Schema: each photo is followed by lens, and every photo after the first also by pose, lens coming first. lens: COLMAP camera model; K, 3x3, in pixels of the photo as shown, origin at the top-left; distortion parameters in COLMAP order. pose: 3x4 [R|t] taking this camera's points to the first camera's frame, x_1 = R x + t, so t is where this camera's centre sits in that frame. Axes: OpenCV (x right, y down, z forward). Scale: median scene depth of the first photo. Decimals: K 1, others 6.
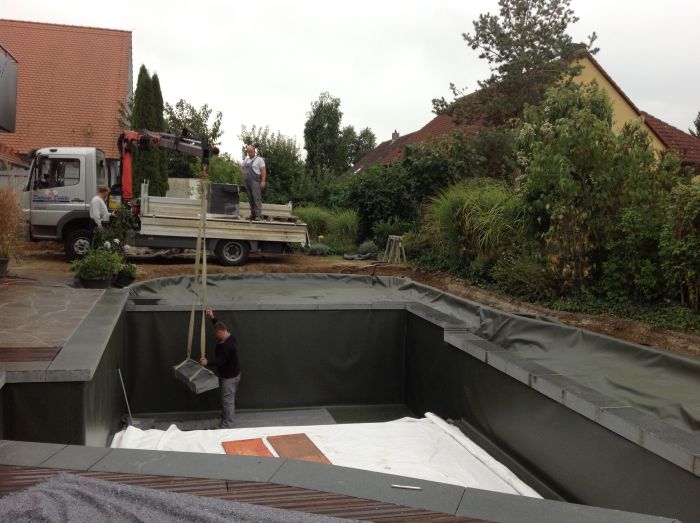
lens RADIAL K [[698.0, 0, 350.0], [0, 698.0, 261.5], [0, 0, 1]] dist [0.112783, -0.290159]
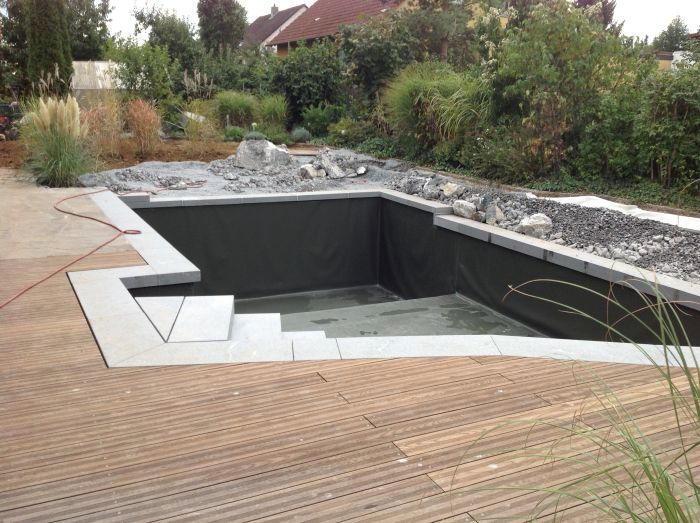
lens RADIAL K [[703.1, 0, 366.2], [0, 703.1, 263.8], [0, 0, 1]] dist [0.139347, -0.379883]
pose [[0.973462, -0.066709, 0.218911, -0.156949], [0.029101, 0.984890, 0.170717, -0.010474], [-0.226991, -0.159816, 0.960694, -0.009999]]
